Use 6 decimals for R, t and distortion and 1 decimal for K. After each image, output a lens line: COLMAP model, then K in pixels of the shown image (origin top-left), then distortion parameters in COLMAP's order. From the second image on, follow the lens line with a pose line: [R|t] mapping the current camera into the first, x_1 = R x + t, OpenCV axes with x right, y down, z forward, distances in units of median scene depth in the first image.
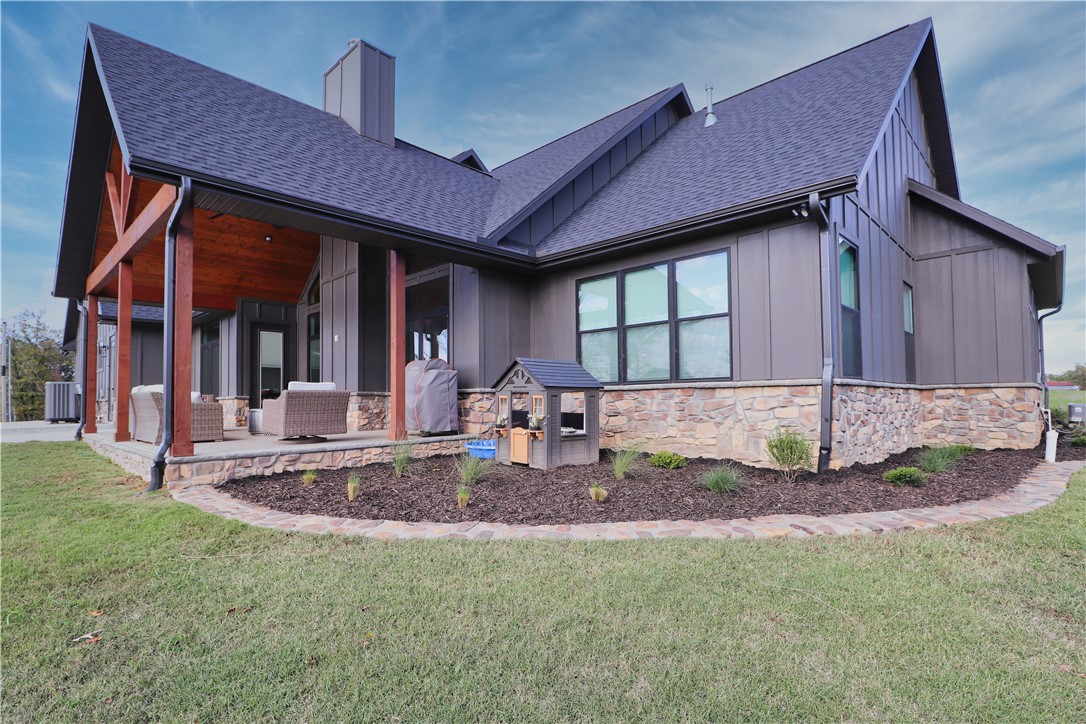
lens RADIAL K [[536.6, 0, 540.6], [0, 536.6, 377.2], [0, 0, 1]] dist [-0.000461, -0.000034]
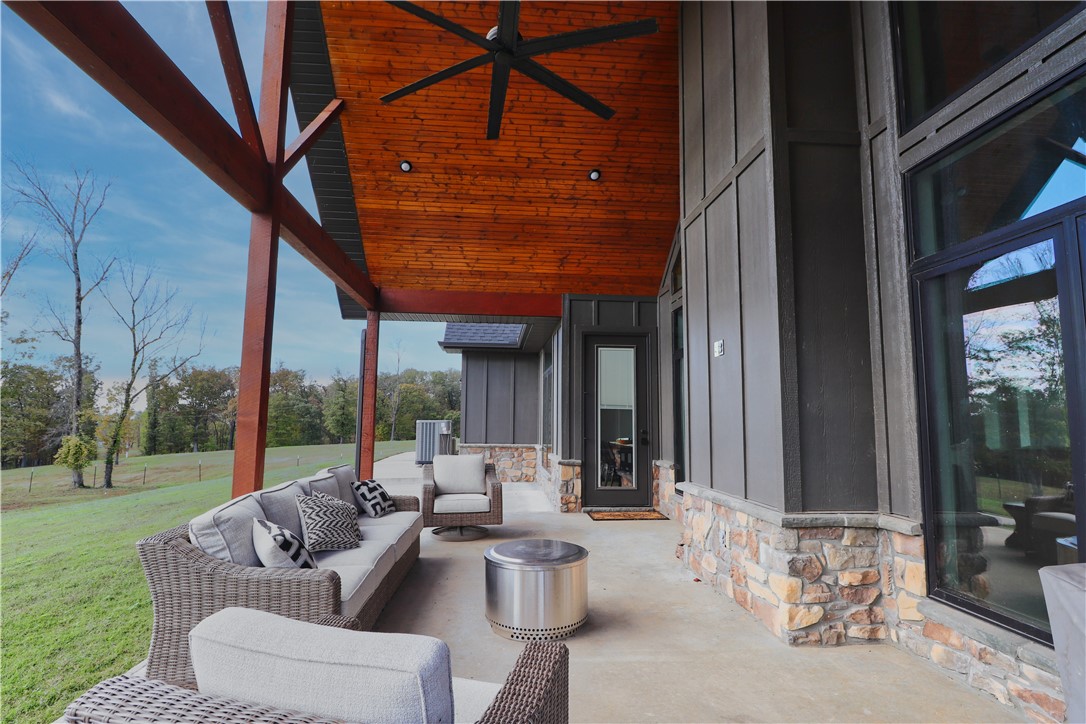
lens RADIAL K [[536.6, 0, 540.6], [0, 536.6, 377.2], [0, 0, 1]] dist [-0.000461, -0.000034]
pose [[0.752886, -0.036171, -0.657156, -0.198162], [0.015674, 0.999191, -0.037041, -0.035344], [0.657964, 0.017587, 0.752844, 0.554611]]
